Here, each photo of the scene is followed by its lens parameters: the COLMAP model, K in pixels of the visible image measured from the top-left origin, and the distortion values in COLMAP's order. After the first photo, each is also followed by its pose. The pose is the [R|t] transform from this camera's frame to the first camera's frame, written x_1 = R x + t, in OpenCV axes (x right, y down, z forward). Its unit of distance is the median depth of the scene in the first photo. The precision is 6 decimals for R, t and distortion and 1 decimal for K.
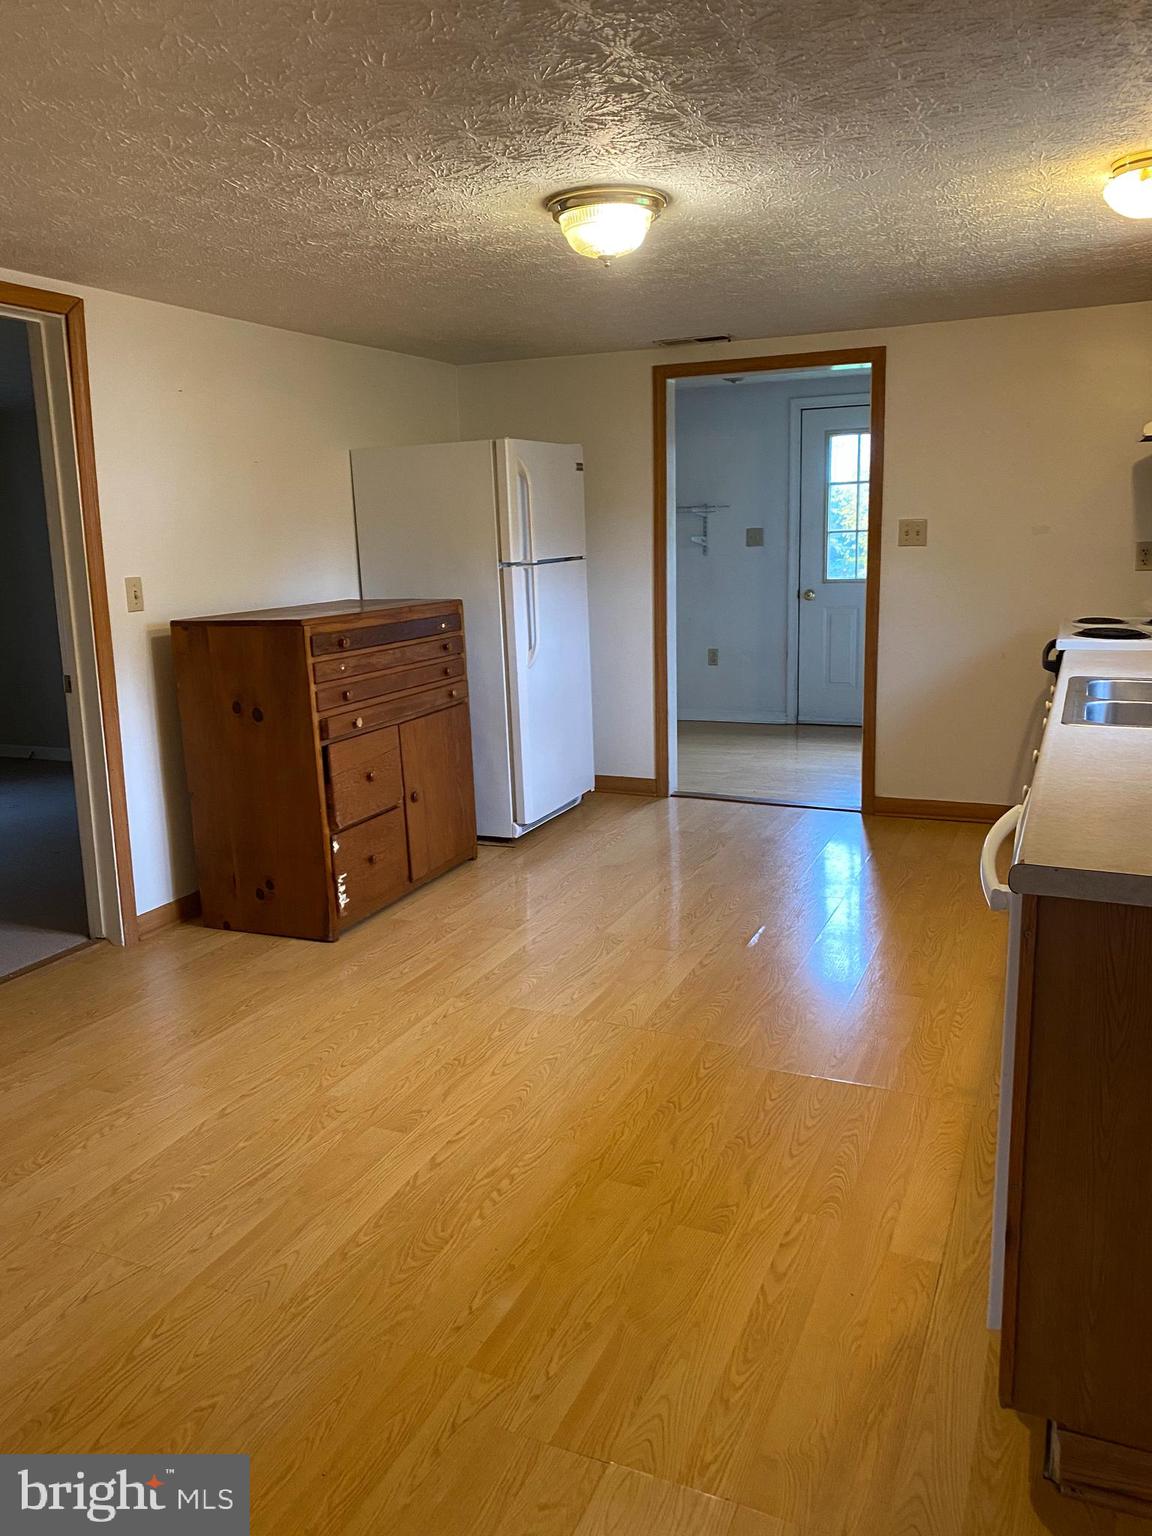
lens RADIAL K [[1151.9, 0, 583.2], [0, 1151.9, 738.5], [0, 0, 1]] dist [0.037942, -0.084839]
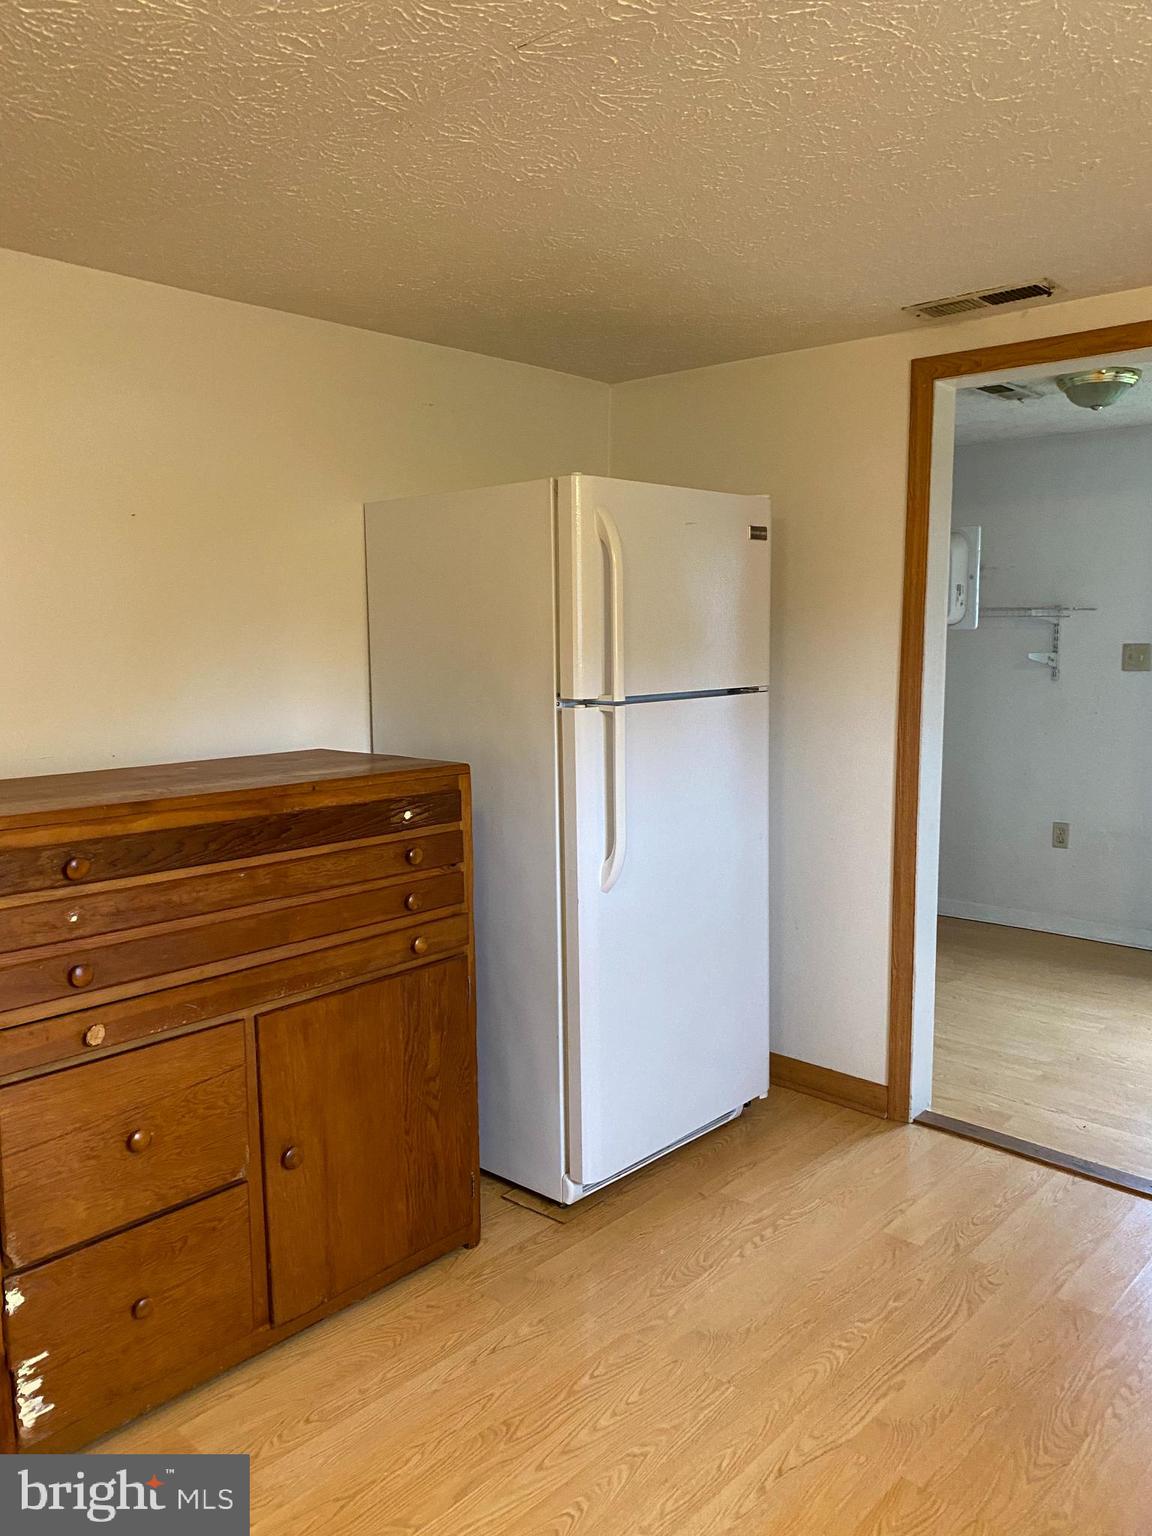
lens RADIAL K [[1166.7, 0, 574.6], [0, 1166.7, 743.5], [0, 0, 1]] dist [0.048538, -0.069767]
pose [[0.943916, 0.048179, -0.326652, 0.117284], [-0.075898, 0.994466, -0.072643, -0.091763], [0.321344, 0.093361, 0.942349, 0.482598]]
